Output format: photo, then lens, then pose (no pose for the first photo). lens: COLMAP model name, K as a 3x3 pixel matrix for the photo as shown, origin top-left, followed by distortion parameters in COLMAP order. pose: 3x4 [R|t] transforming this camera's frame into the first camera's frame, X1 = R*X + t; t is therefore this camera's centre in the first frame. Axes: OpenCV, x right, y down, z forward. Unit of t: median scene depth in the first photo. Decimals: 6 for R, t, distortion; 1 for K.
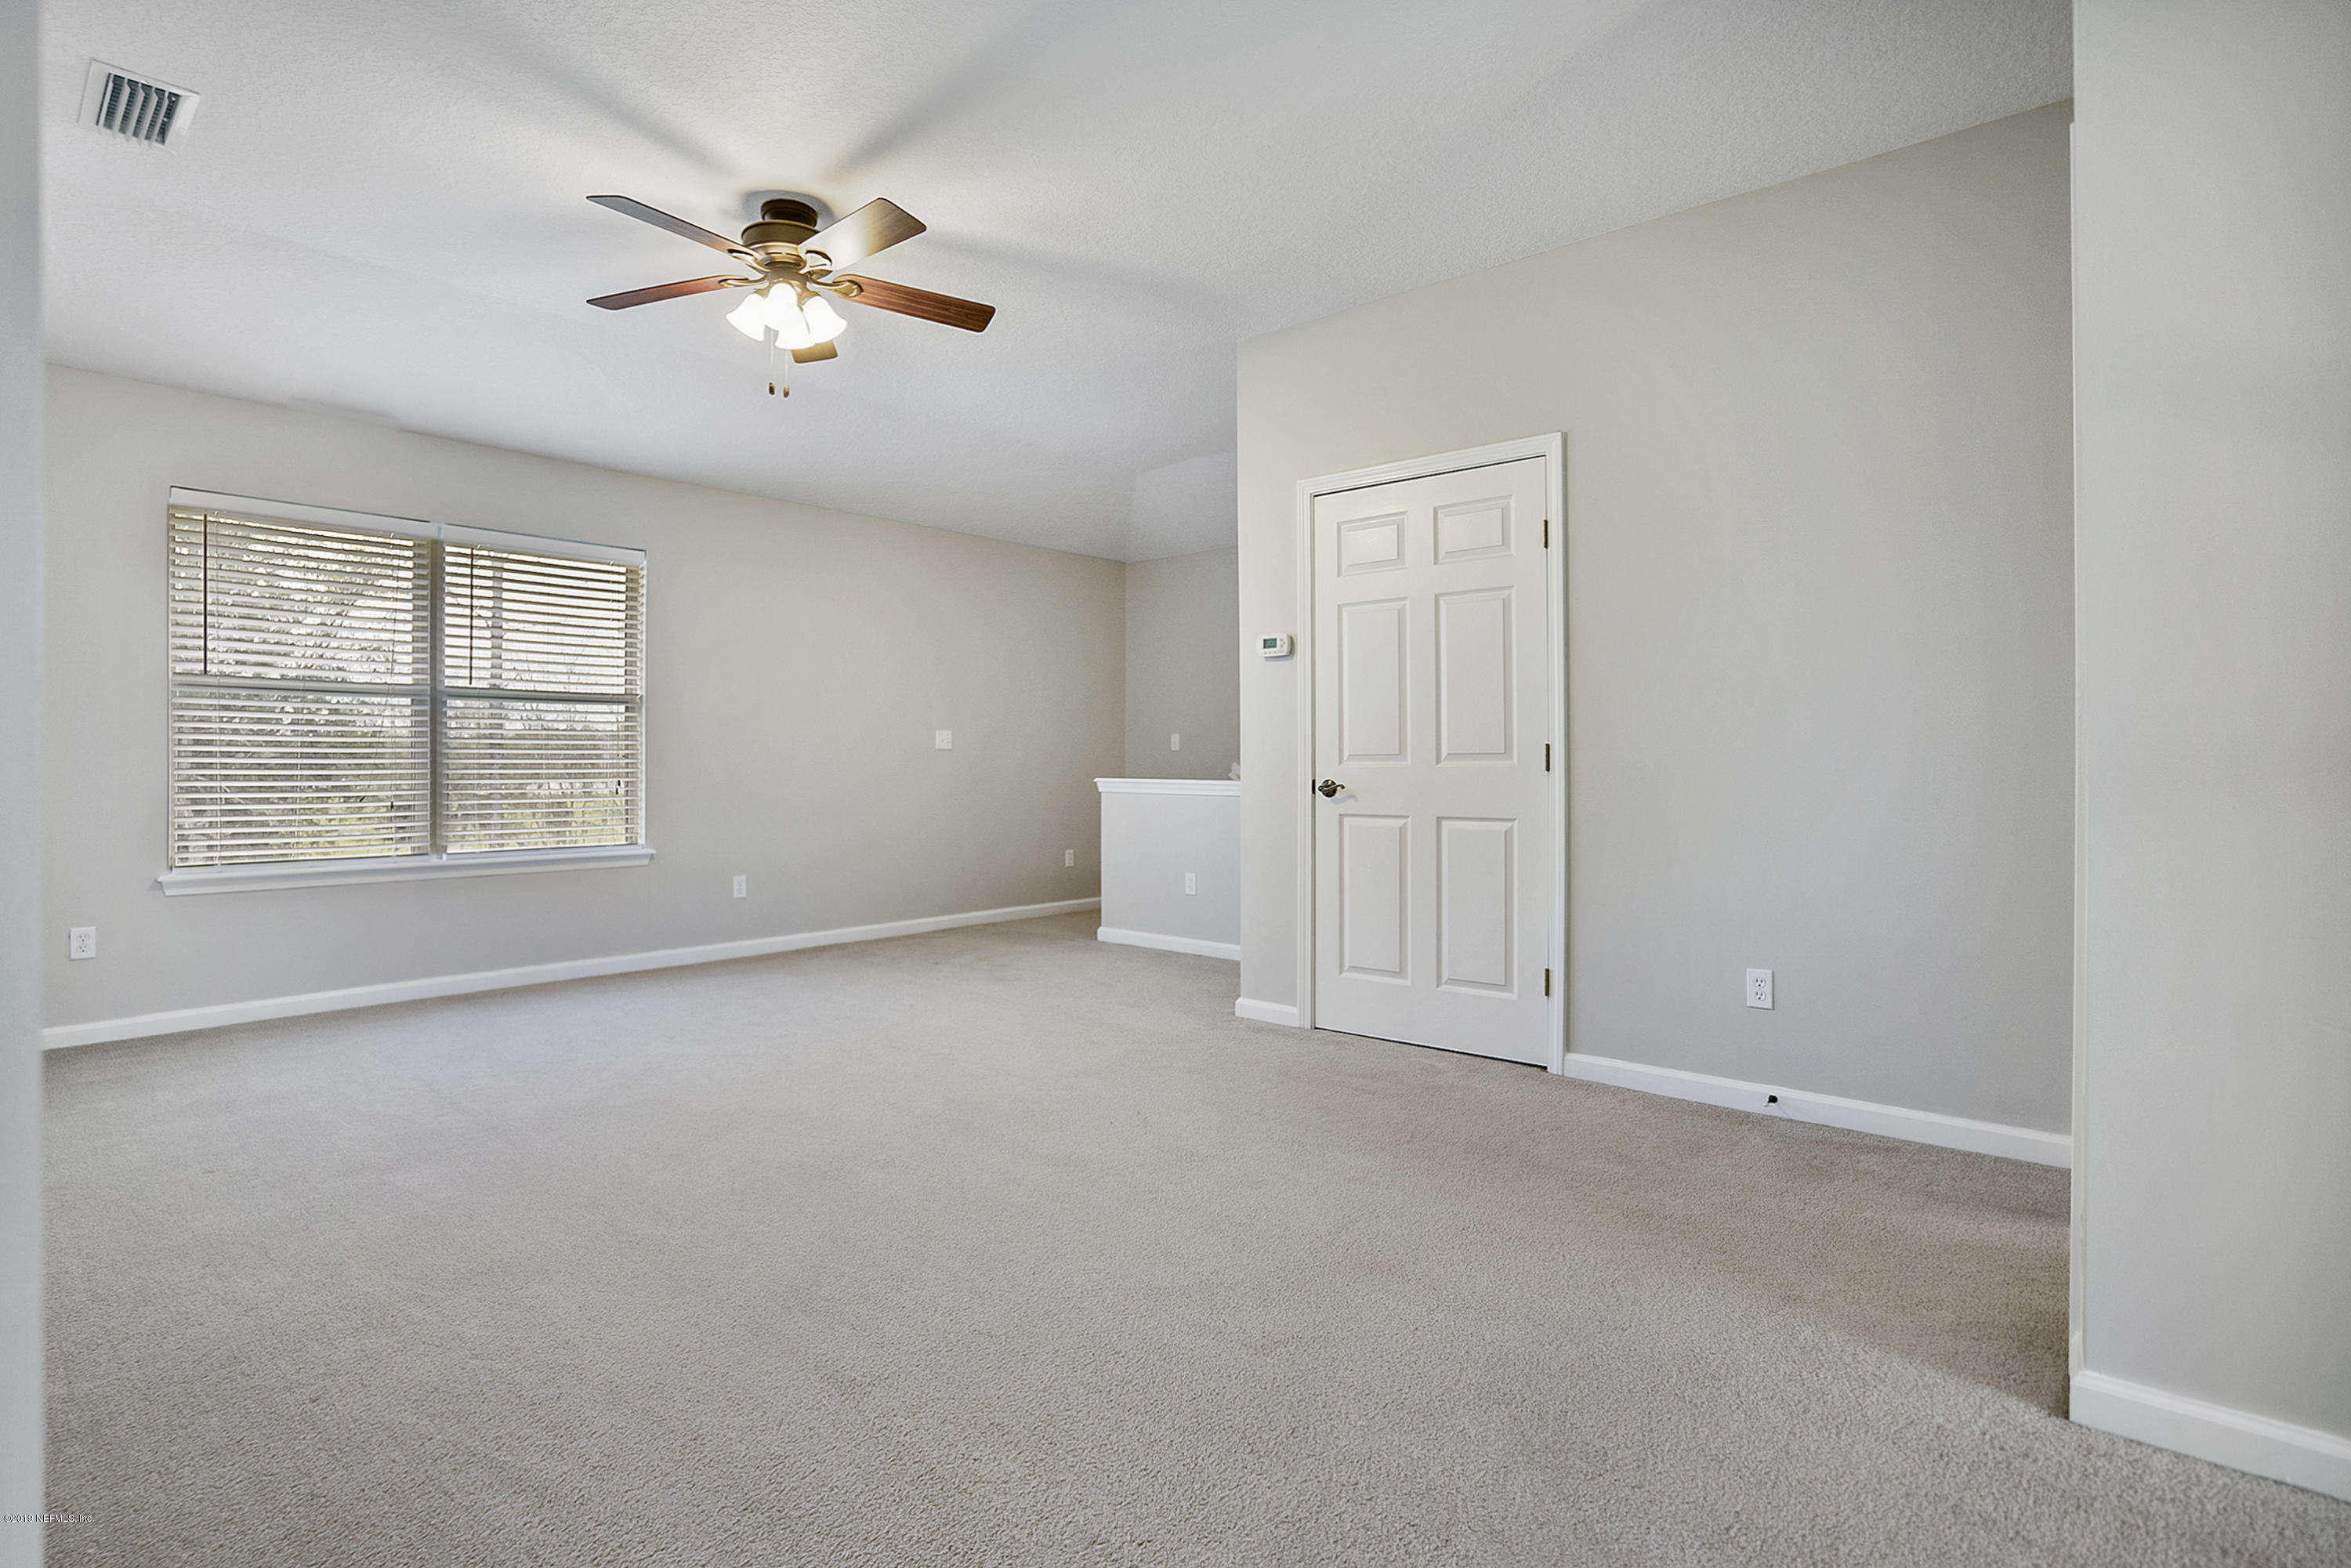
lens RADIAL K [[1150.5, 0, 1175.5], [0, 1150.5, 784.0], [0, 0, 1]] dist [0.000462, 0.000385]
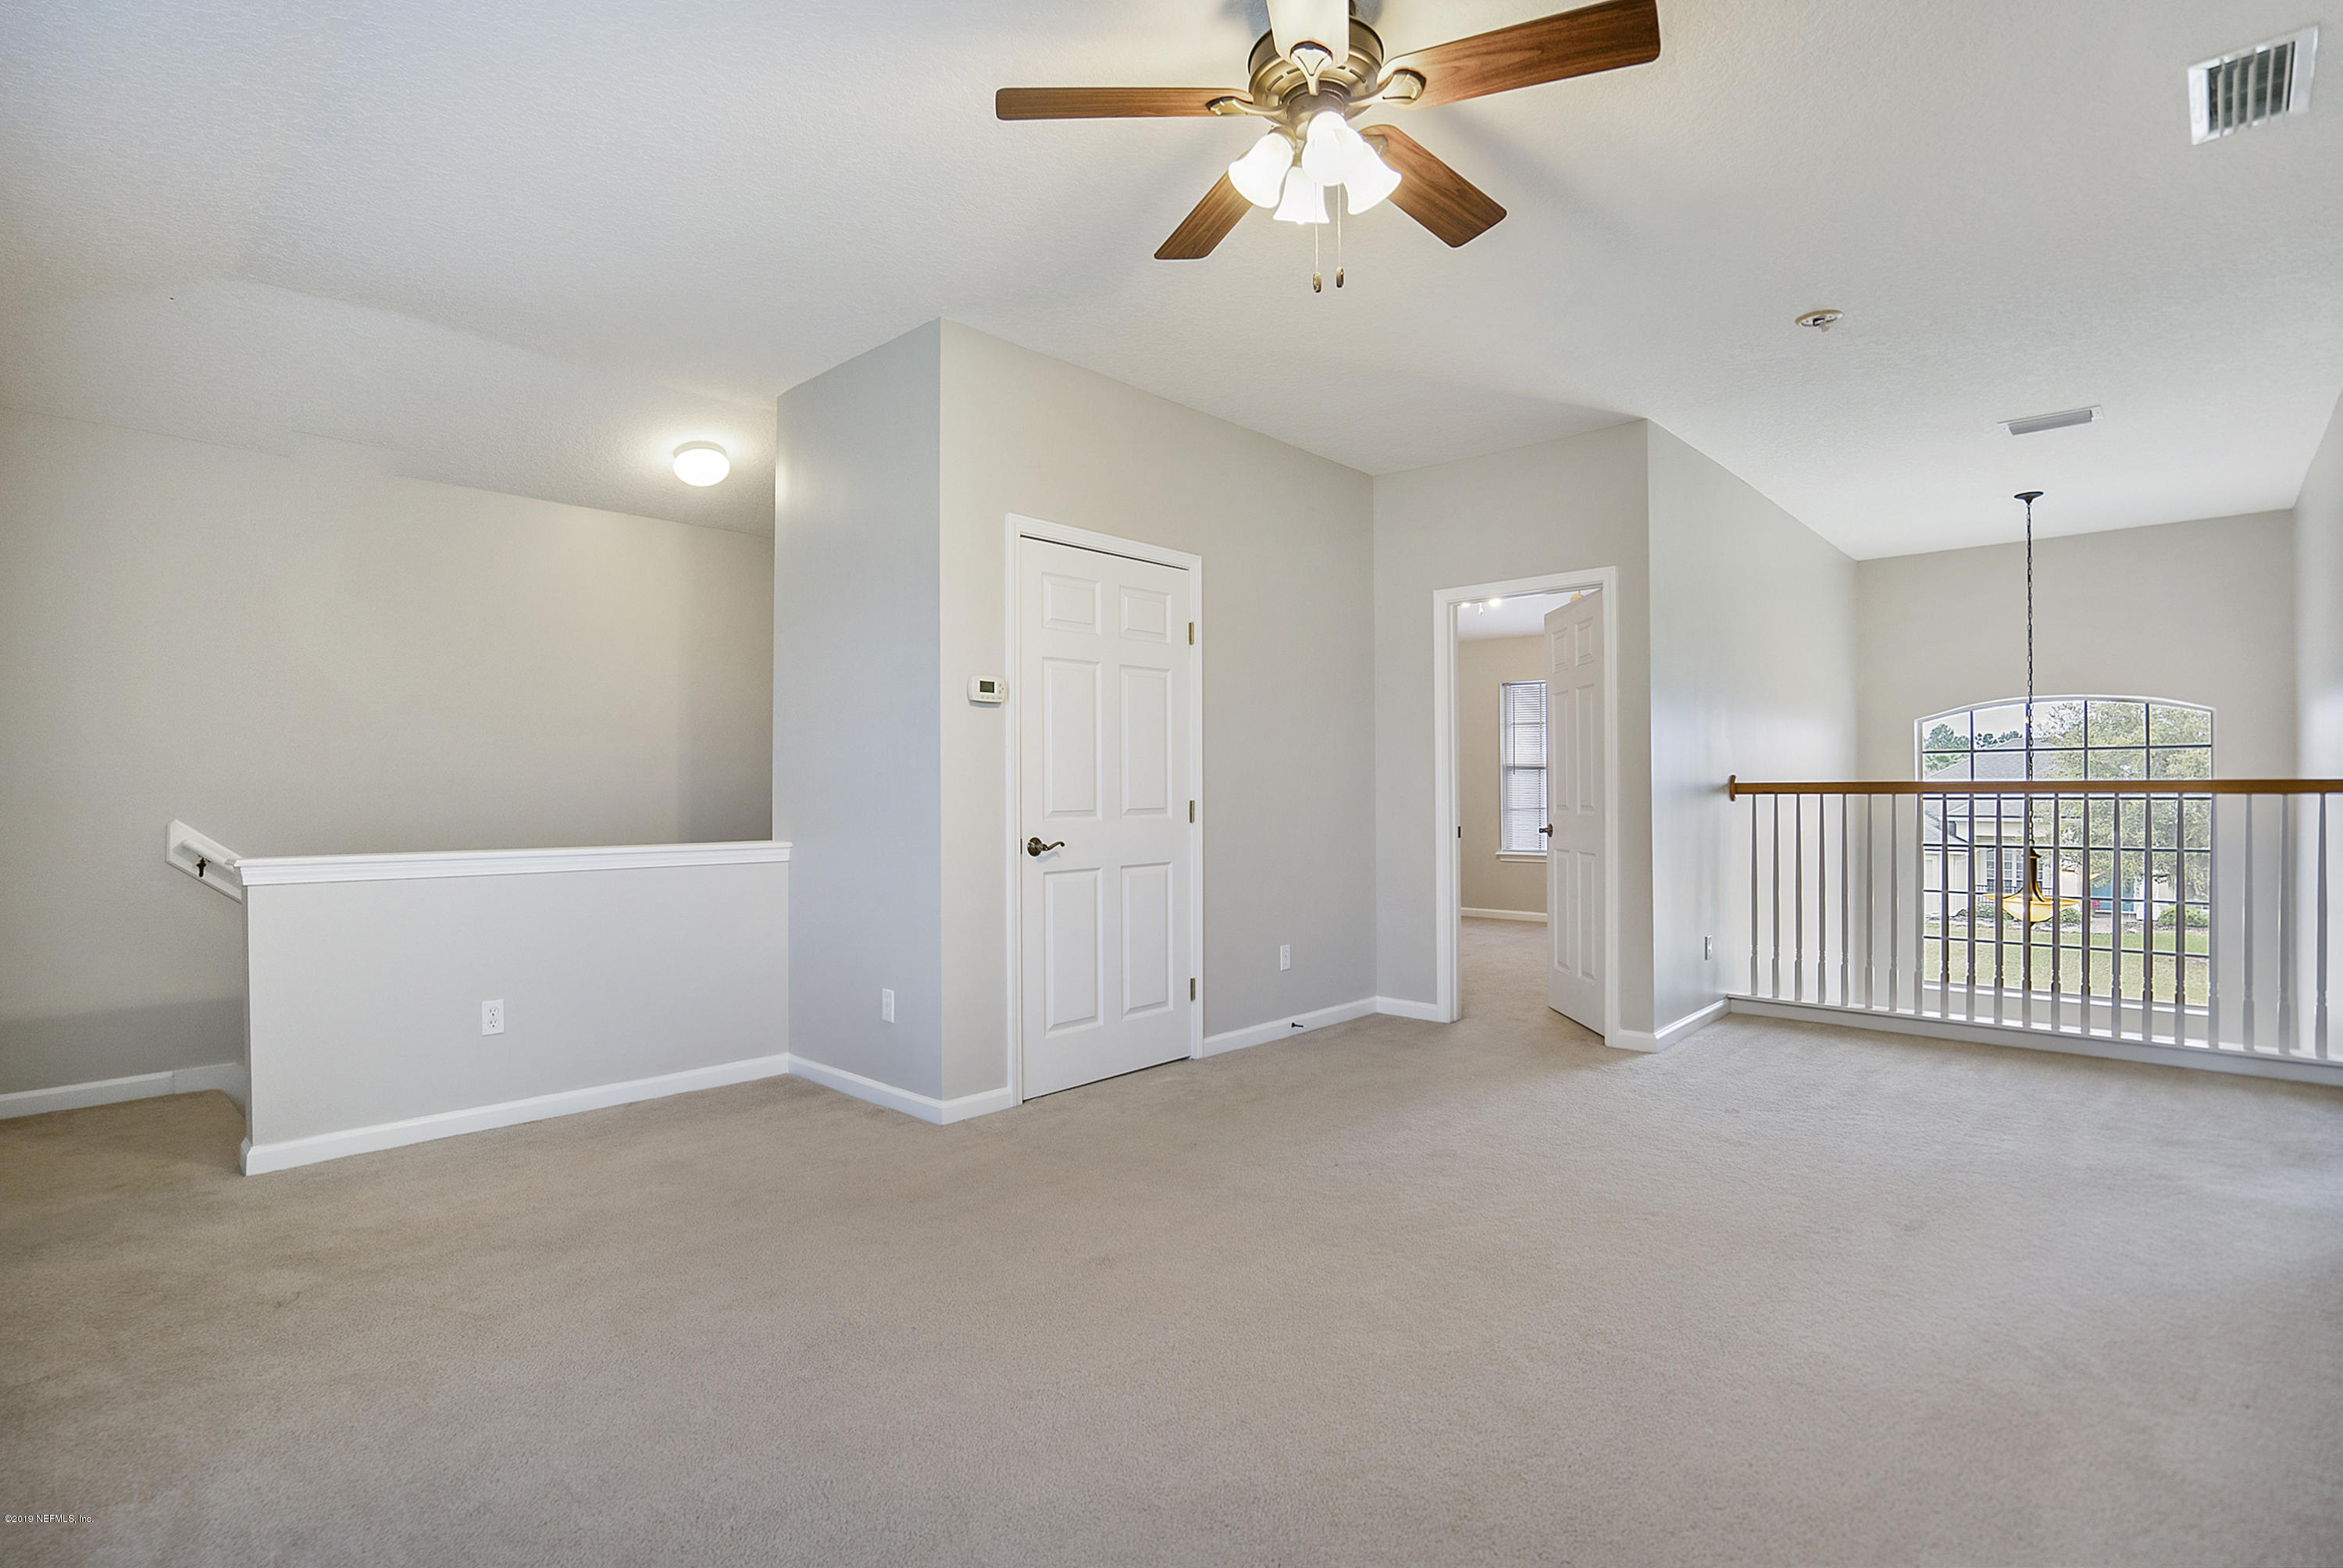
lens RADIAL K [[1146.5, 0, 1171.5], [0, 1146.5, 784.0], [0, 0, 1]] dist [0.000462, 0.000385]
pose [[0.046619, -0.008562, 0.998876, -0.844887], [0.006665, 0.999944, 0.008260, -0.057688], [-0.998891, 0.006273, 0.046673, 0.873738]]
